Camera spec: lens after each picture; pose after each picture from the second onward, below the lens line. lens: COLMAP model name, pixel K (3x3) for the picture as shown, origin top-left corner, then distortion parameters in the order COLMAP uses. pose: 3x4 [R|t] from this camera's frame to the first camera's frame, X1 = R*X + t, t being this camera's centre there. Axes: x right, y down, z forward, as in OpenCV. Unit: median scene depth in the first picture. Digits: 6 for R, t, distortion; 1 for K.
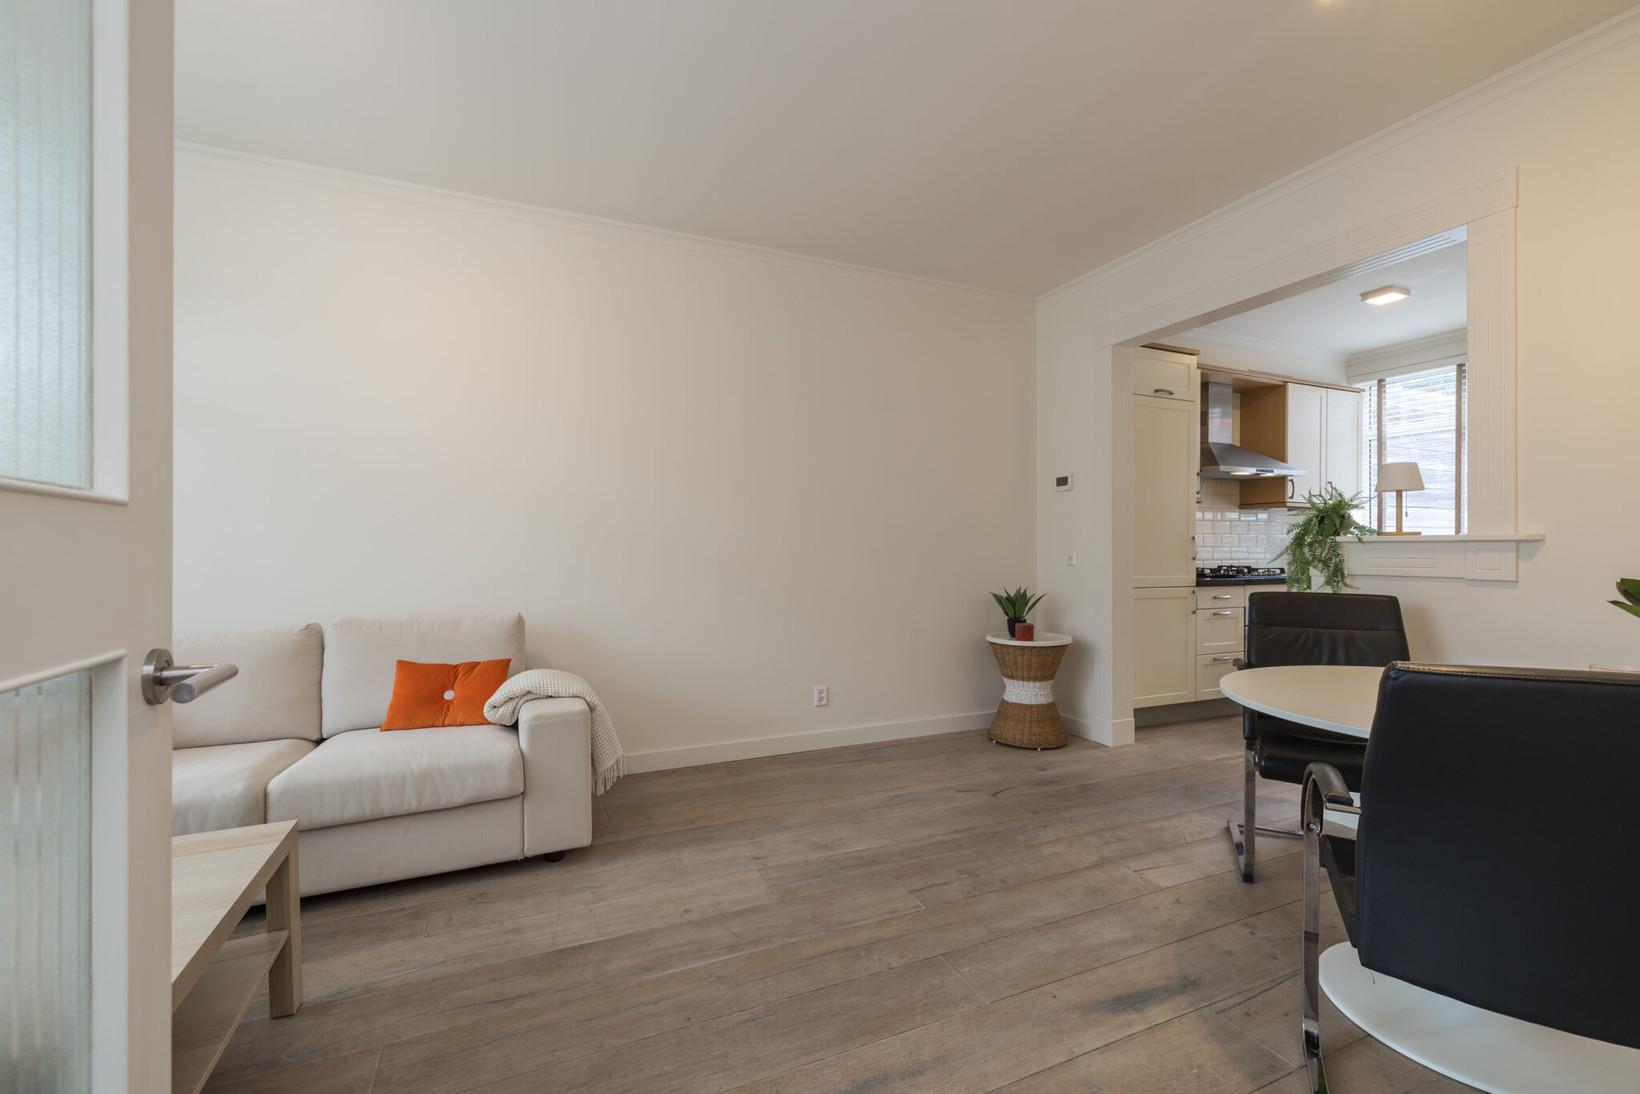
lens RADIAL K [[691.0, 0, 819.0], [0, 691.0, 547.1], [0, 0, 1]] dist [-0.001081, -0.000217]
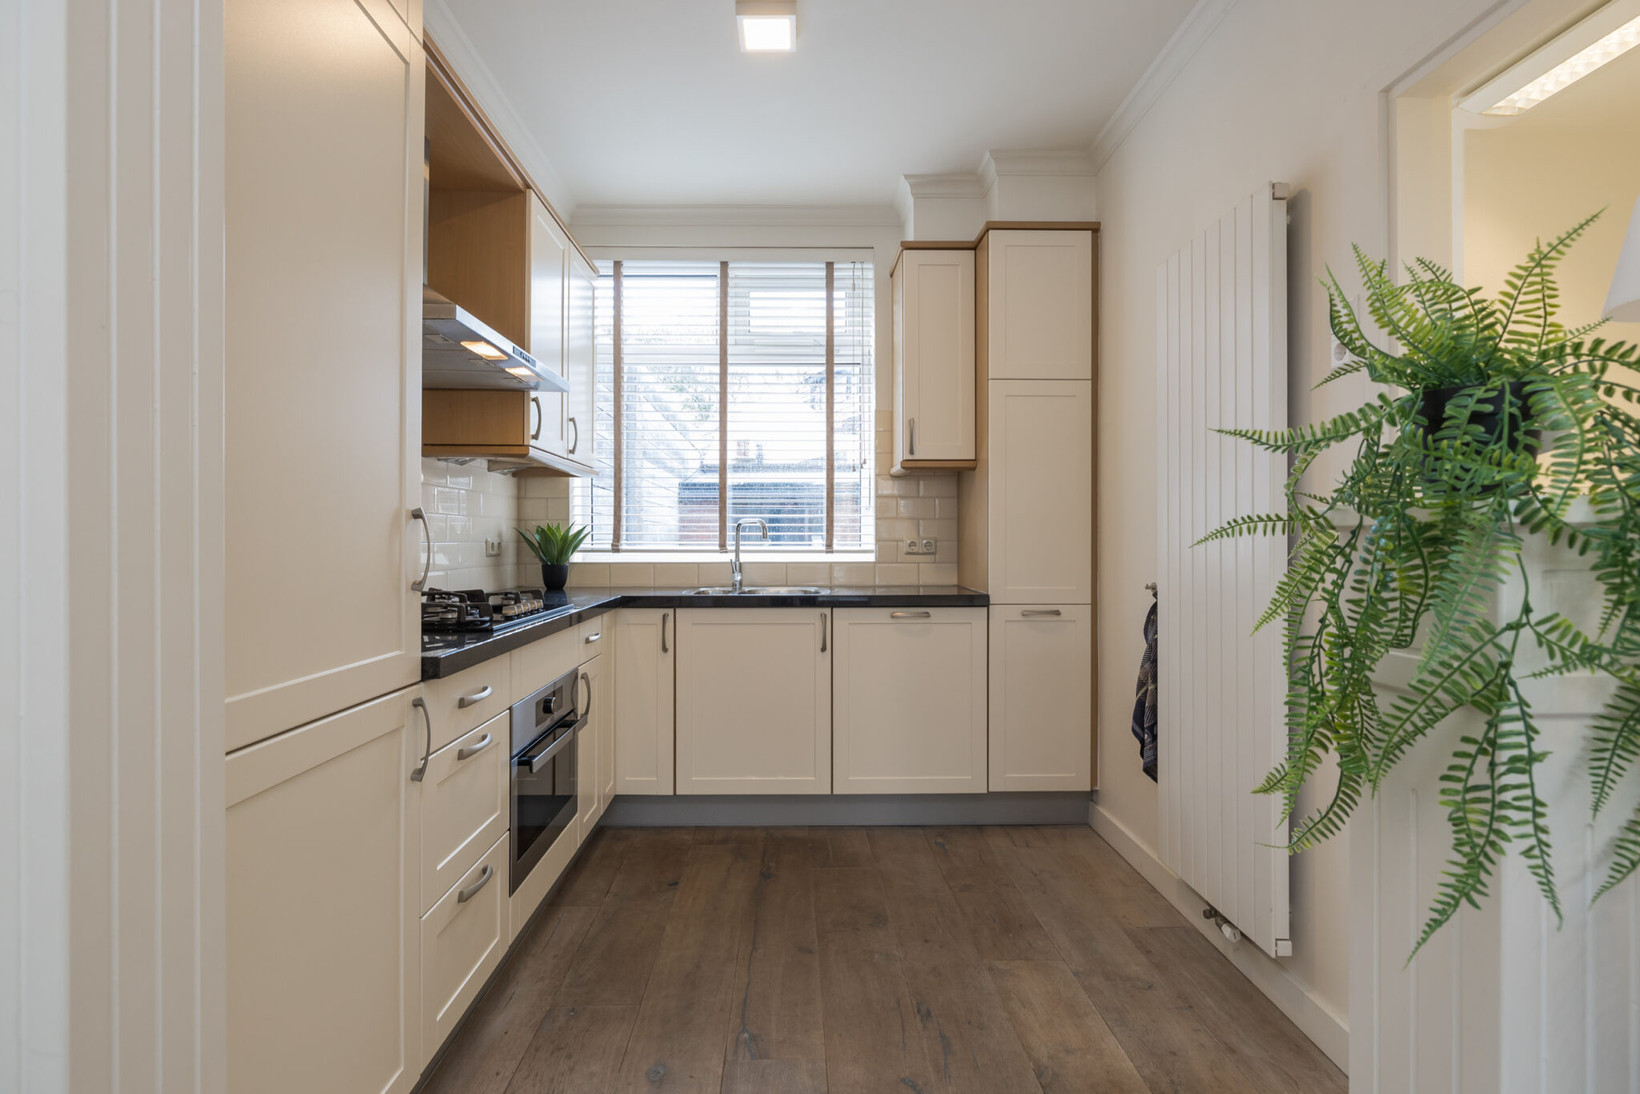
lens RADIAL K [[785.2, 0, 802.4], [0, 785.2, 535.4], [0, 0, 1]] dist [0.000426, 0.000457]
pose [[0.390711, 0.000840, 0.920513, 0.472712], [0.002127, 0.999996, -0.001815, -0.006987], [-0.920511, 0.002667, 0.390708, 1.118506]]
